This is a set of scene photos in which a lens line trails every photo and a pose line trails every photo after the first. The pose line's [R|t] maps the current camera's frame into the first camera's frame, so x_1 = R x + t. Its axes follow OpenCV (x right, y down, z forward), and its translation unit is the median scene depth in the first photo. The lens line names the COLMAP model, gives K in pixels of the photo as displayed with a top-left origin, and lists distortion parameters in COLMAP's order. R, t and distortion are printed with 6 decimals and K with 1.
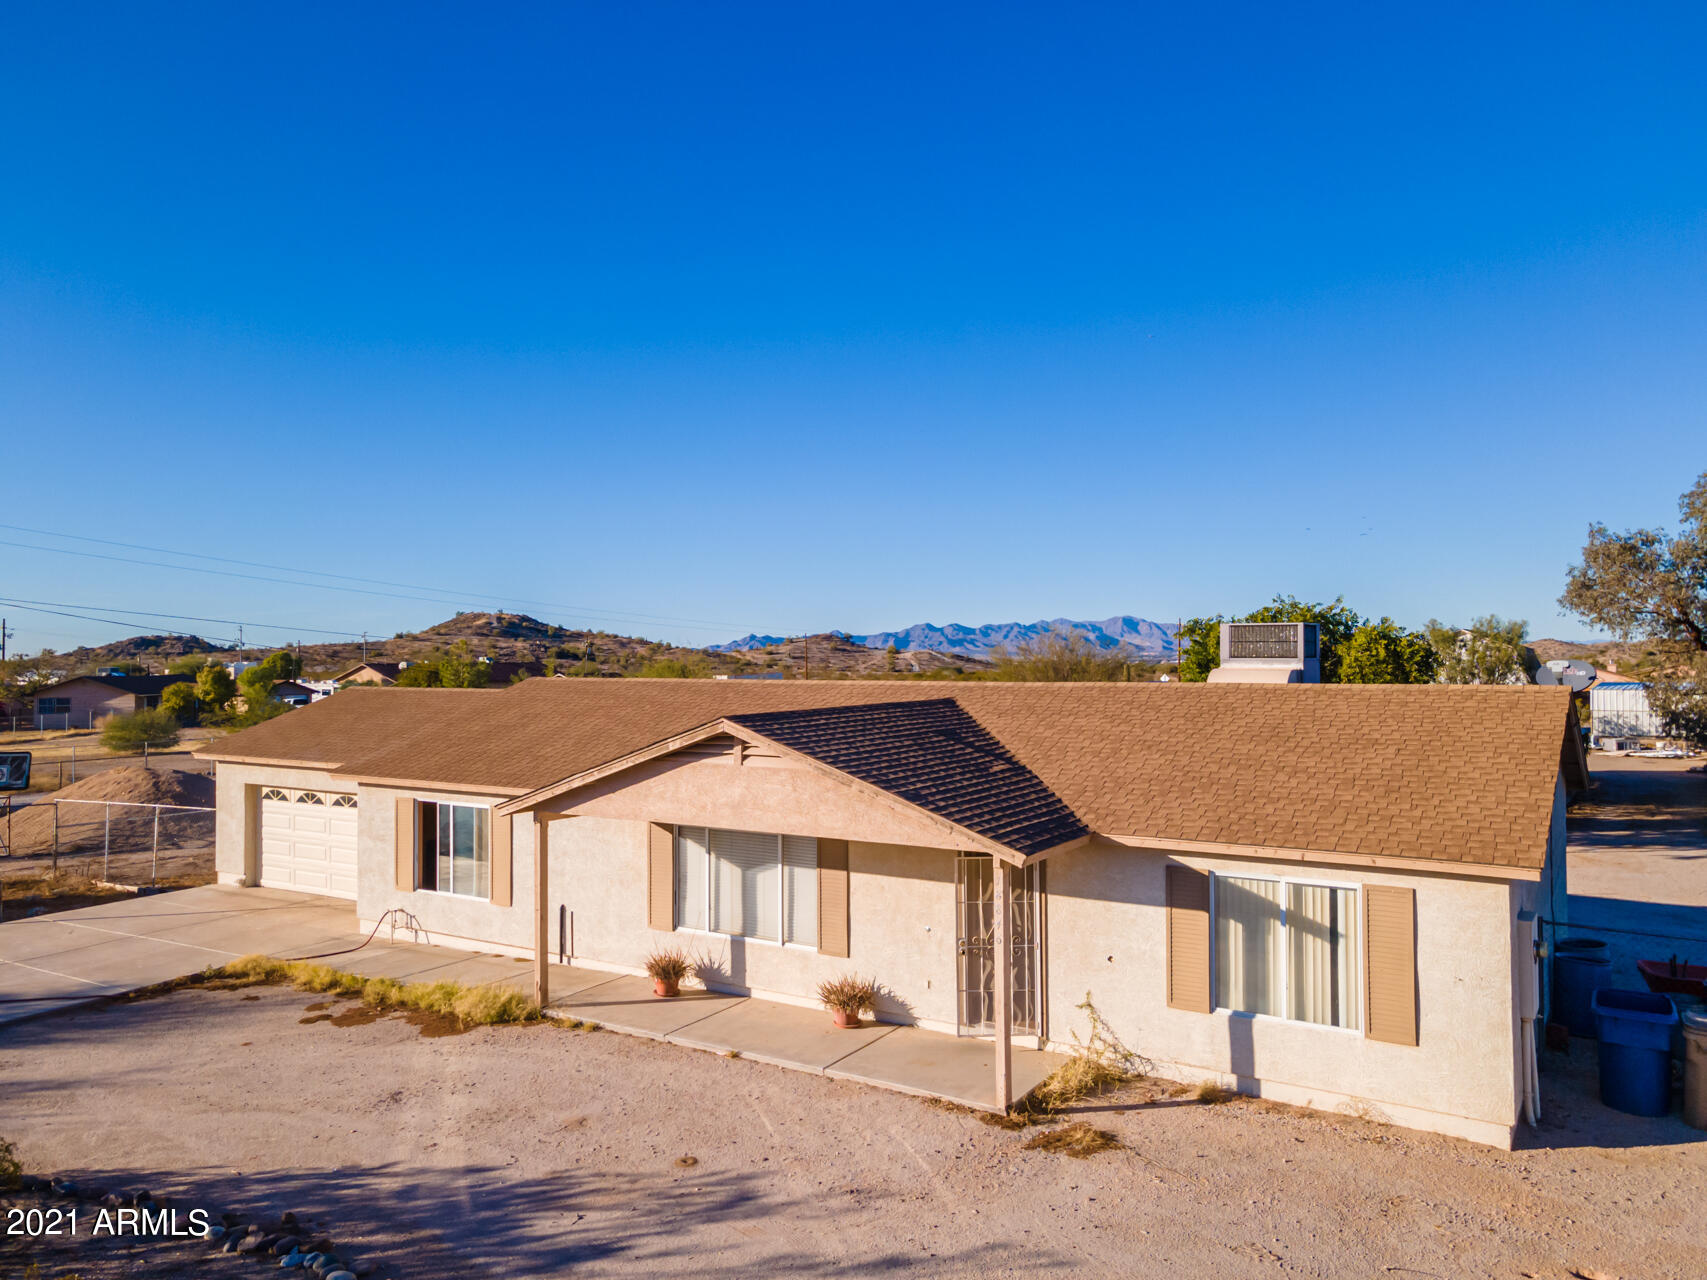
lens RADIAL K [[1245.5, 0, 837.2], [0, 1245.5, 642.1], [0, 0, 1]] dist [0.030504, 0.024876]
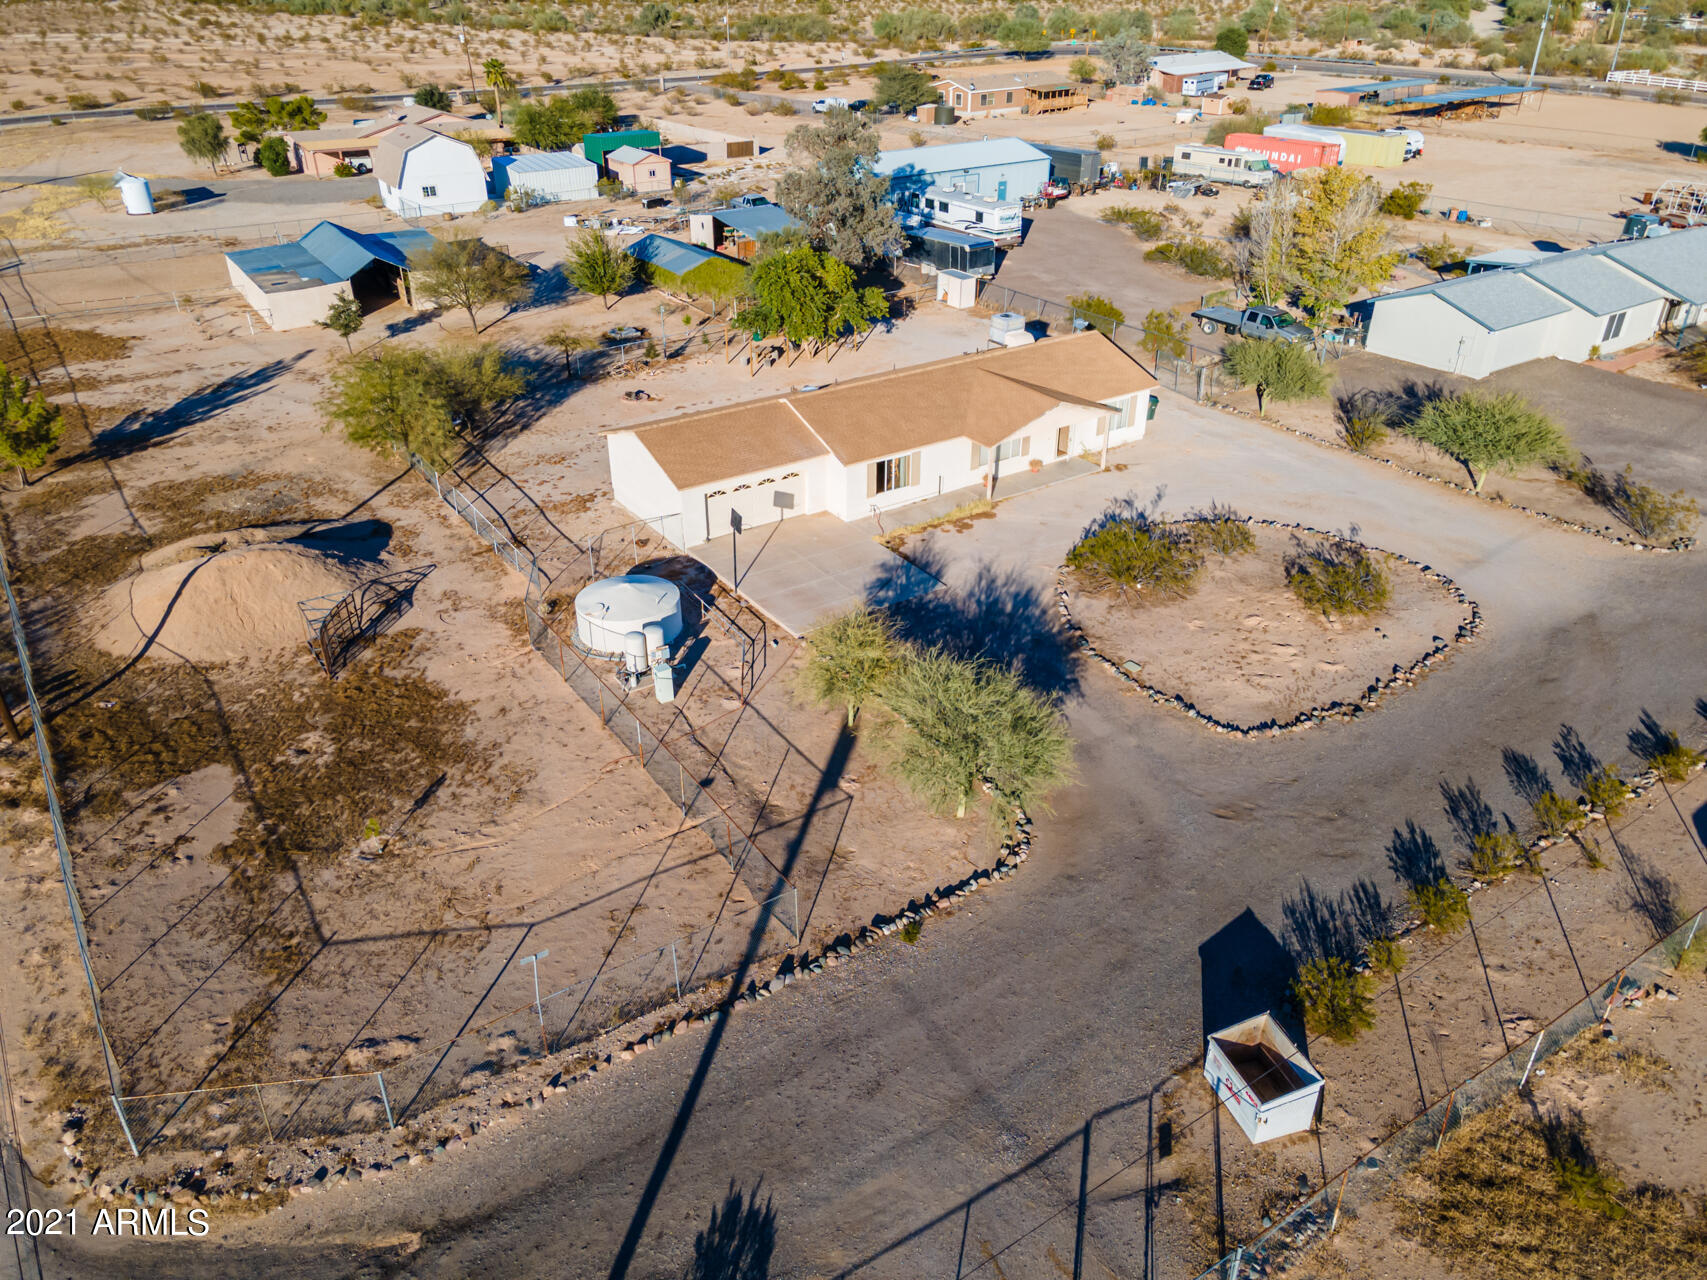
lens RADIAL K [[1245.5, 0, 840.8], [0, 1245.5, 647.7], [0, 0, 1]] dist [0.030504, 0.024876]
pose [[0.393272, -0.455314, 0.798765, -2.991304], [-0.008621, 0.866904, 0.498400, -0.943623], [-0.919382, -0.202893, 0.337004, 0.164786]]
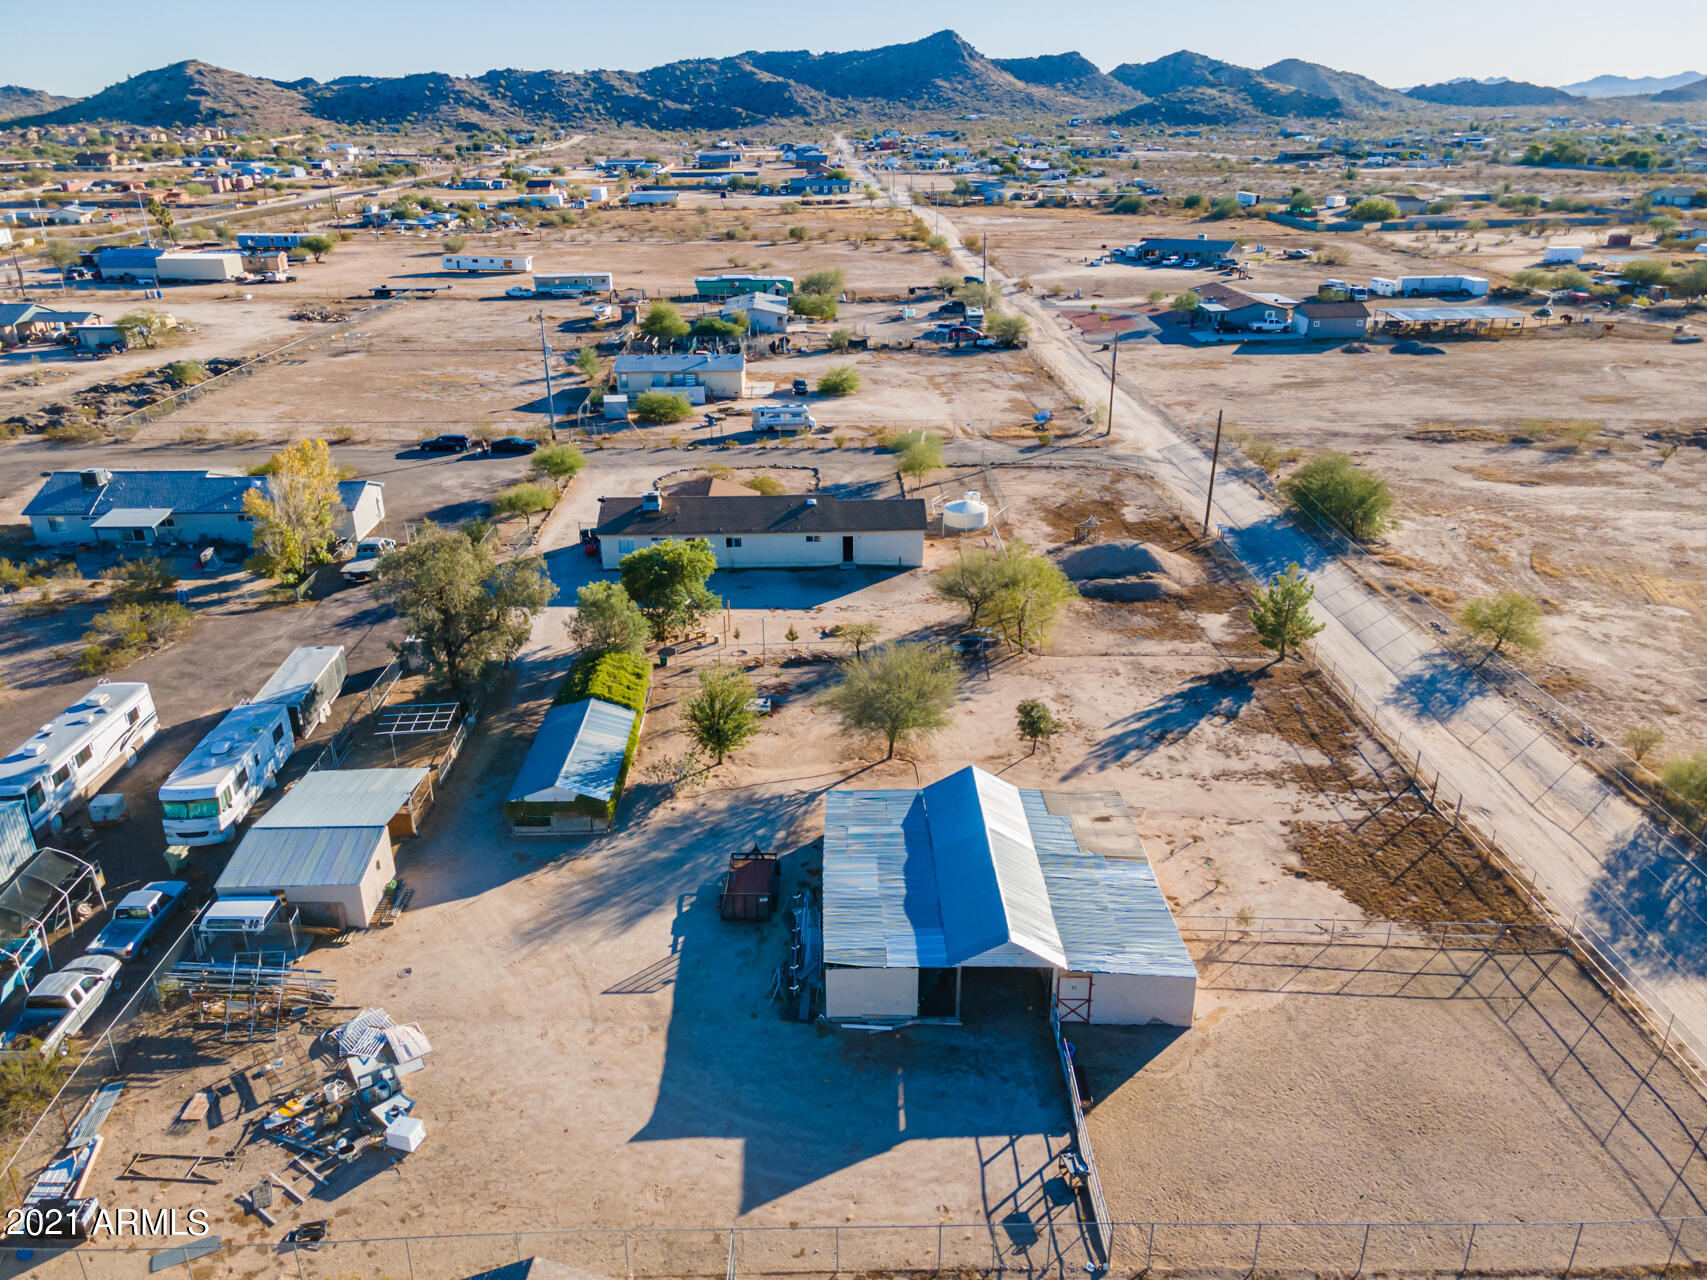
lens RADIAL K [[1245.5, 0, 841.1], [0, 1245.5, 639.0], [0, 0, 1]] dist [0.030504, 0.024876]
pose [[-0.825186, 0.232444, -0.514818, 2.605562], [0.022637, 0.924283, 0.381037, -1.459514], [0.564407, 0.302773, -0.767967, 5.855514]]
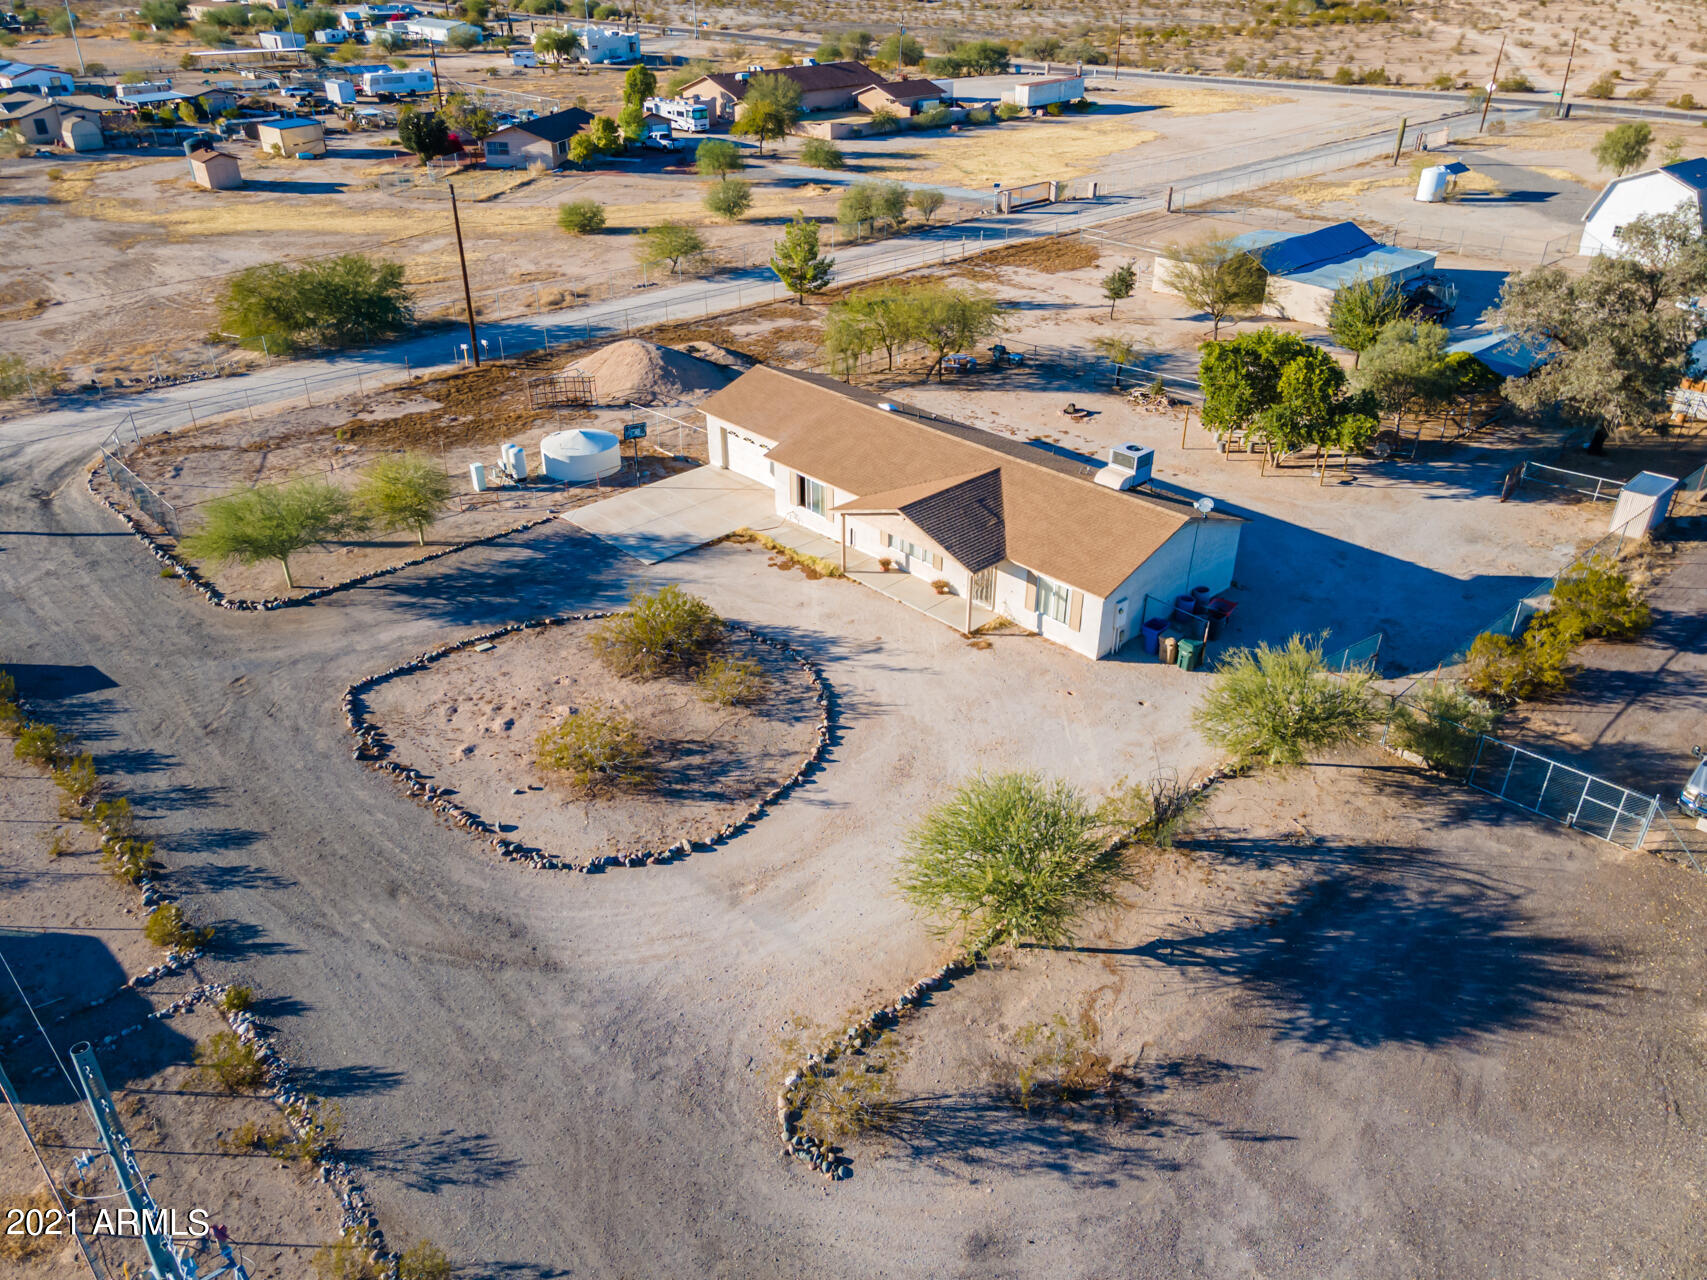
lens RADIAL K [[1245.5, 0, 839.9], [0, 1245.5, 644.4], [0, 0, 1]] dist [0.030504, 0.024876]
pose [[0.969144, 0.122699, -0.213788, 0.395309], [0.003351, 0.860669, 0.509154, -1.022725], [0.246473, -0.494160, 0.833701, -1.501567]]
